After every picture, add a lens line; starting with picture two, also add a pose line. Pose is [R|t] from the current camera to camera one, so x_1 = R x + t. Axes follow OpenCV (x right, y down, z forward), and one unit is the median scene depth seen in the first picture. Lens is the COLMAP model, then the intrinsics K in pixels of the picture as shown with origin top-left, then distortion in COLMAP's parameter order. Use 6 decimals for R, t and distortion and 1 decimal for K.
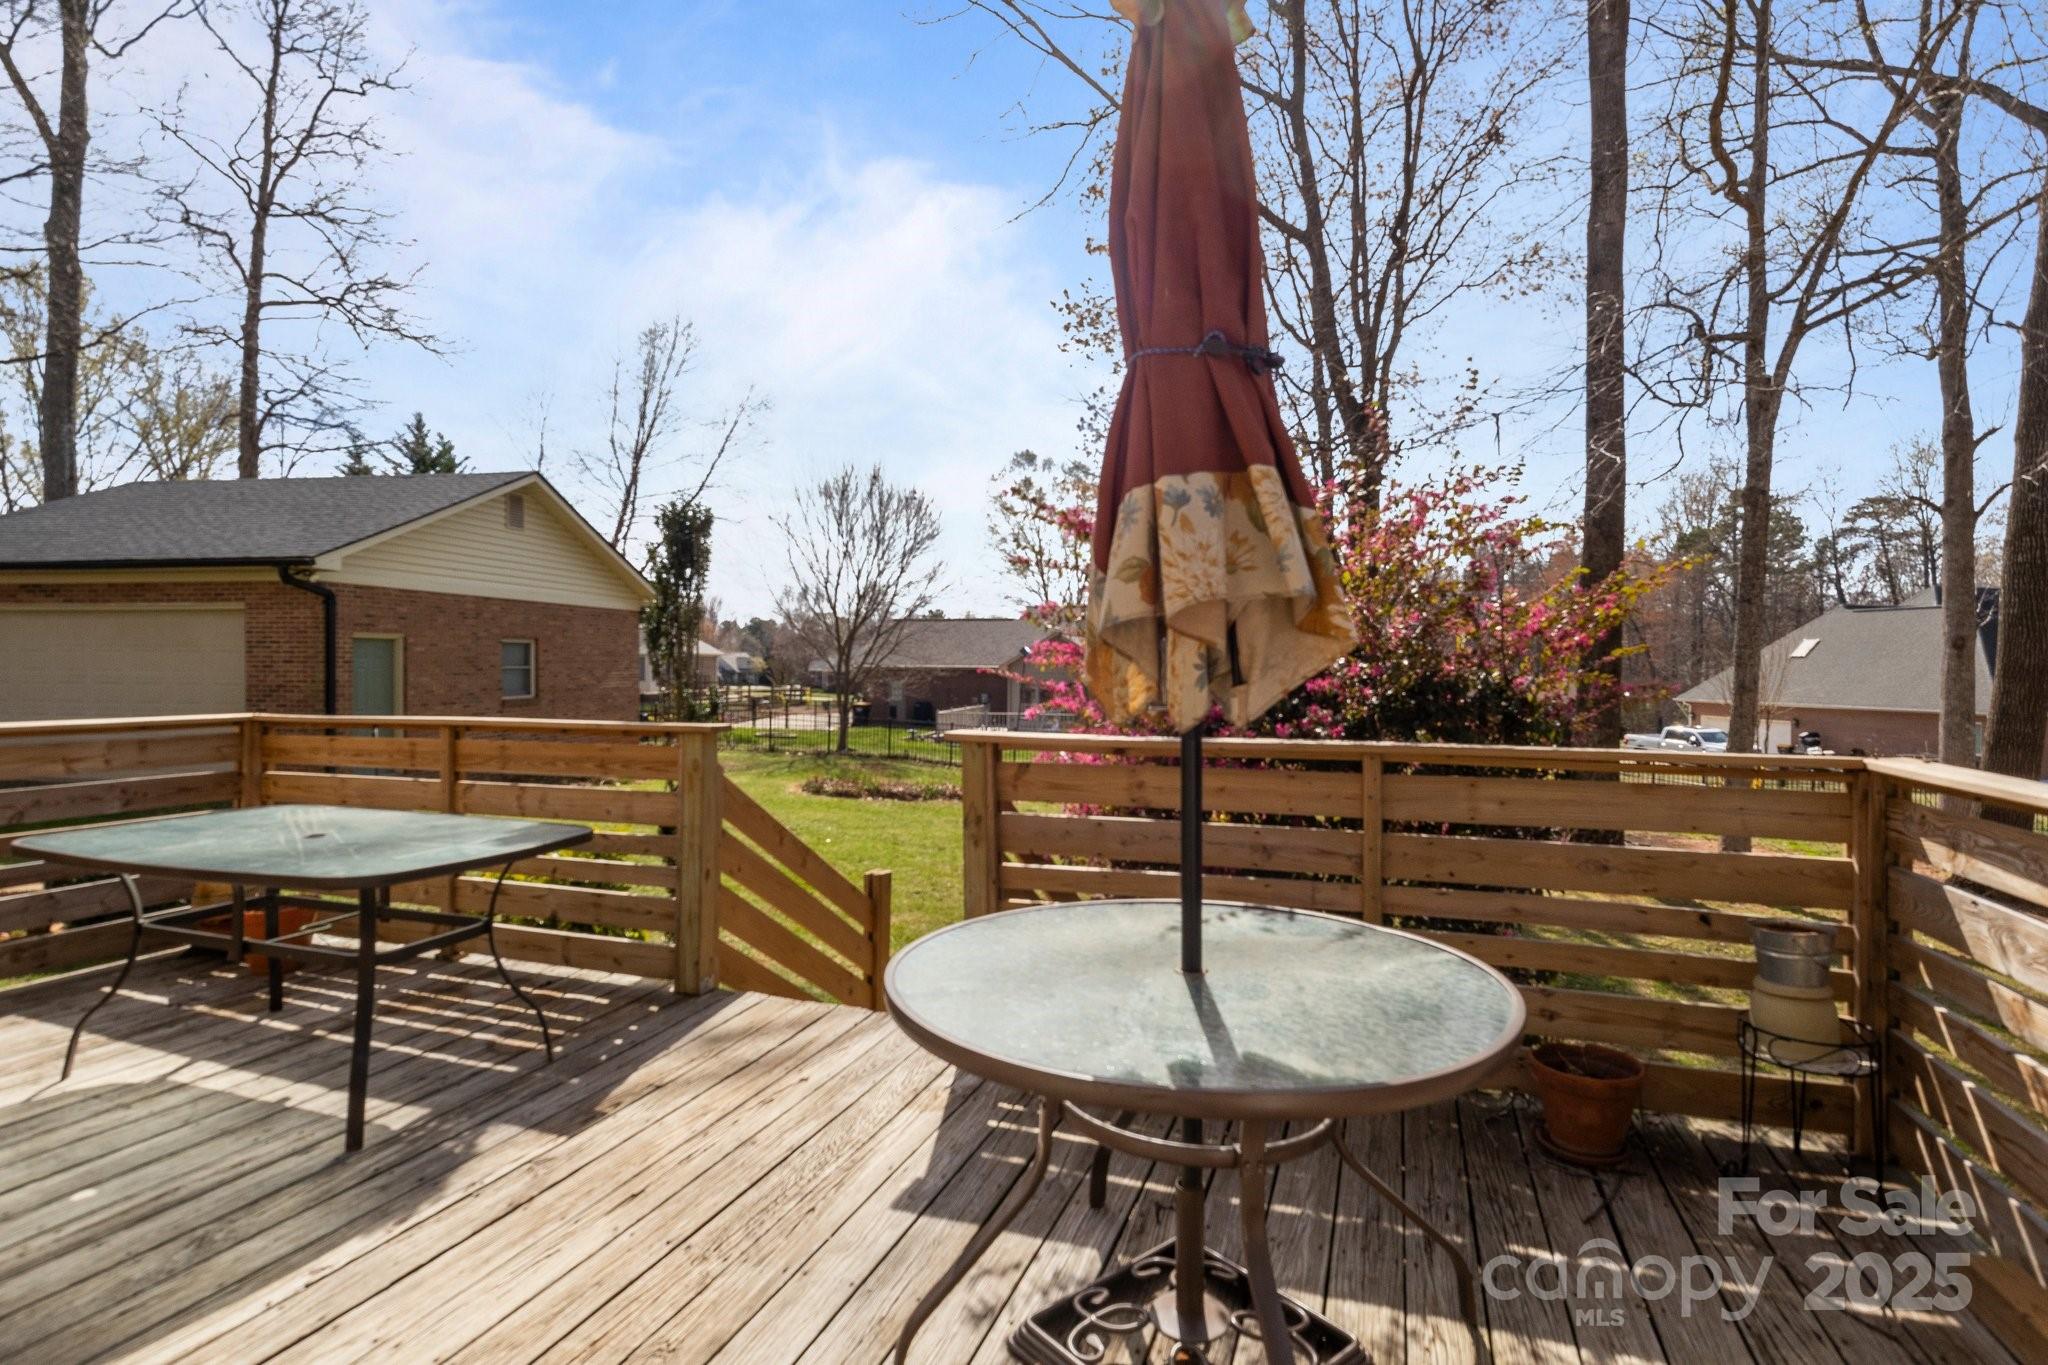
lens RADIAL K [[1015.8, 0, 1030.8], [0, 1015.8, 662.4], [0, 0, 1]] dist [-0.002528, -0.001381]
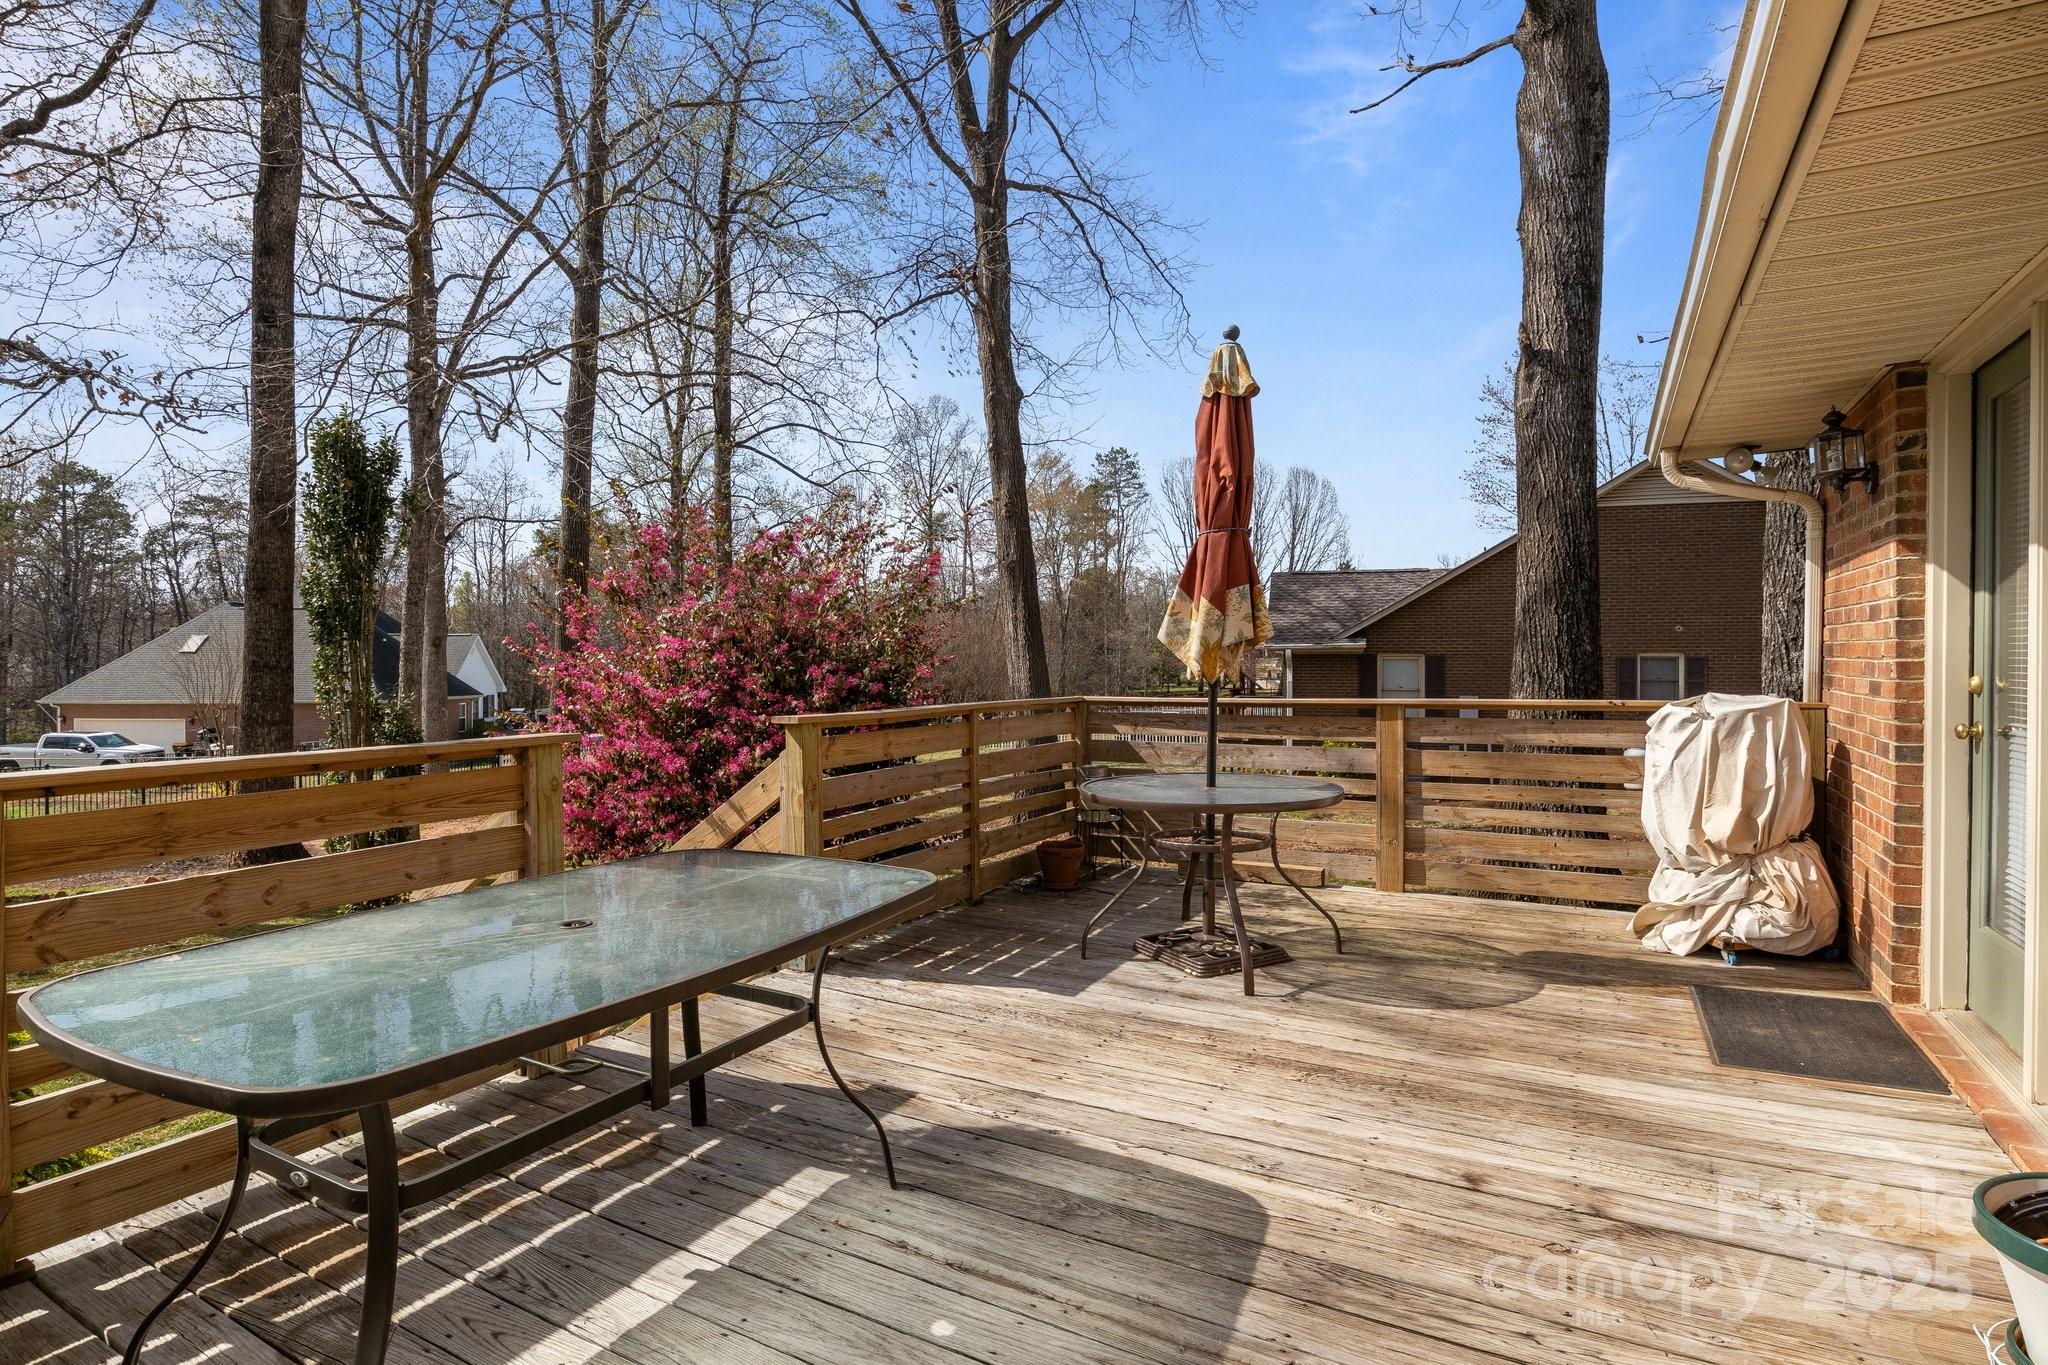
lens RADIAL K [[1024.8, 0, 1026.1], [0, 1024.8, 660.9], [0, 0, 1]] dist [-0.002234, 0.000804]
pose [[0.158377, -0.005362, 0.987364, -0.188842], [0.002848, 0.999984, 0.004974, 0.000236], [-0.987375, 0.002024, 0.158390, 0.088884]]
